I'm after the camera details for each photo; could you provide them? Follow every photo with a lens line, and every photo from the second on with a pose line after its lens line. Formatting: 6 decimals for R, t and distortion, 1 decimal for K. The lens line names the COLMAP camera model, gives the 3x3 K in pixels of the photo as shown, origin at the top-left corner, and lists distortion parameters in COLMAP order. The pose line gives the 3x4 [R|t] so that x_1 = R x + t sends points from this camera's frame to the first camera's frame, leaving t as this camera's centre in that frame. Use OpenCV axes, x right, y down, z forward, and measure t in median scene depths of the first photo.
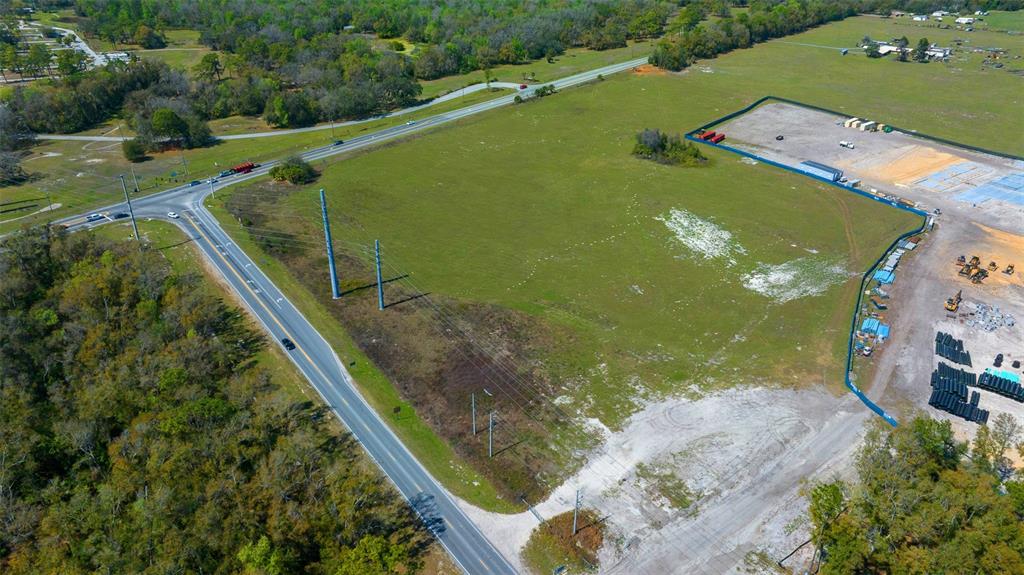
lens RADIAL K [[719.3, 0, 517.0], [0, 719.3, 284.8], [0, 0, 1]] dist [-0.017117, 0.001093]
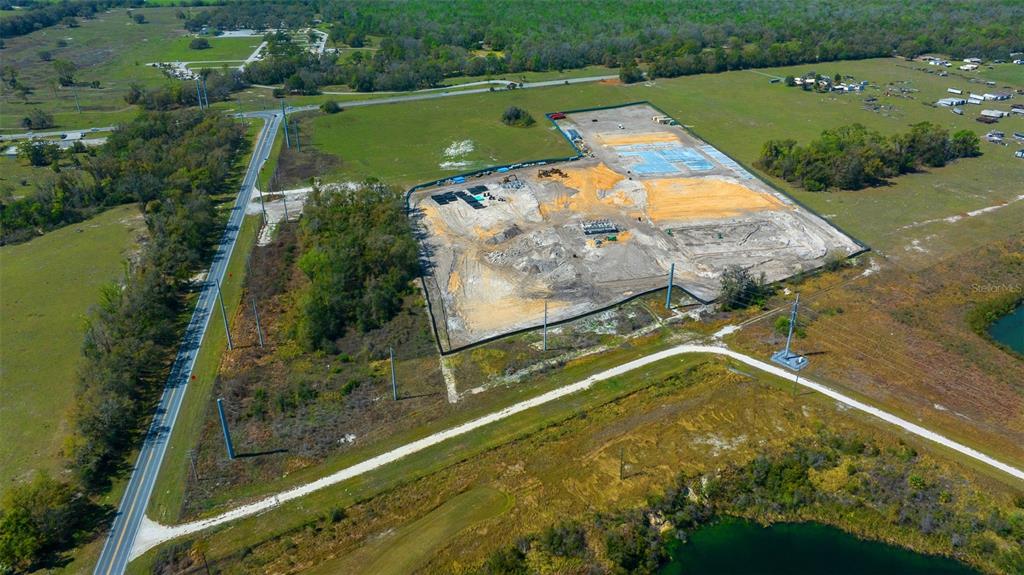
lens RADIAL K [[719.3, 0, 517.0], [0, 719.3, 284.8], [0, 0, 1]] dist [-0.017117, 0.001093]
pose [[0.910664, 0.182016, -0.370893, 1.287398], [-0.189893, 0.981682, 0.015512, 0.259534], [0.366923, 0.056304, 0.928546, -0.867057]]
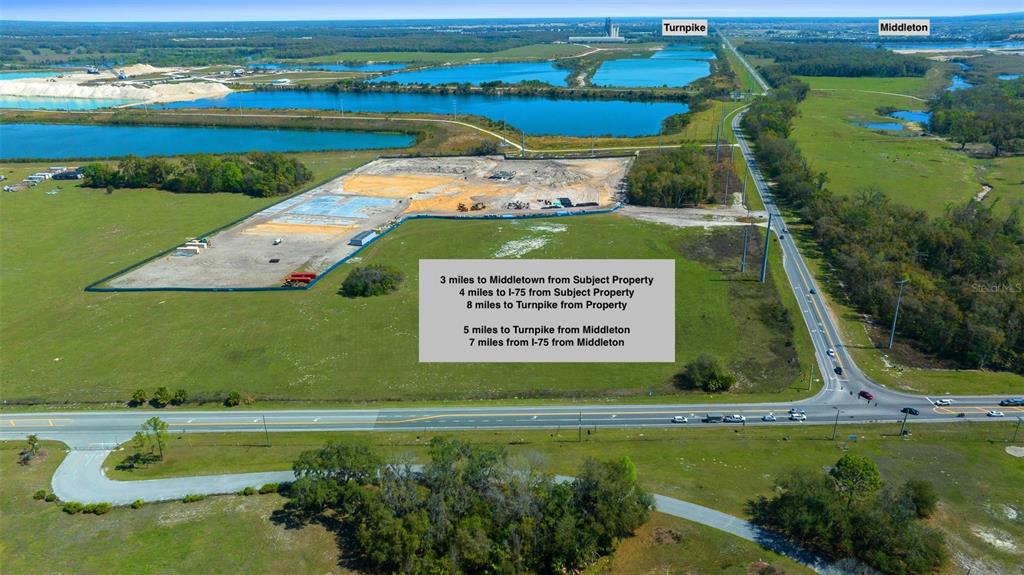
lens RADIAL K [[719.3, 0, 517.0], [0, 719.3, 284.8], [0, 0, 1]] dist [-0.017117, 0.001093]
pose [[-0.659376, -0.266510, 0.702990, -0.881275], [0.358921, 0.710030, 0.605832, -0.990175], [-0.660605, 0.651789, -0.372521, 1.699554]]
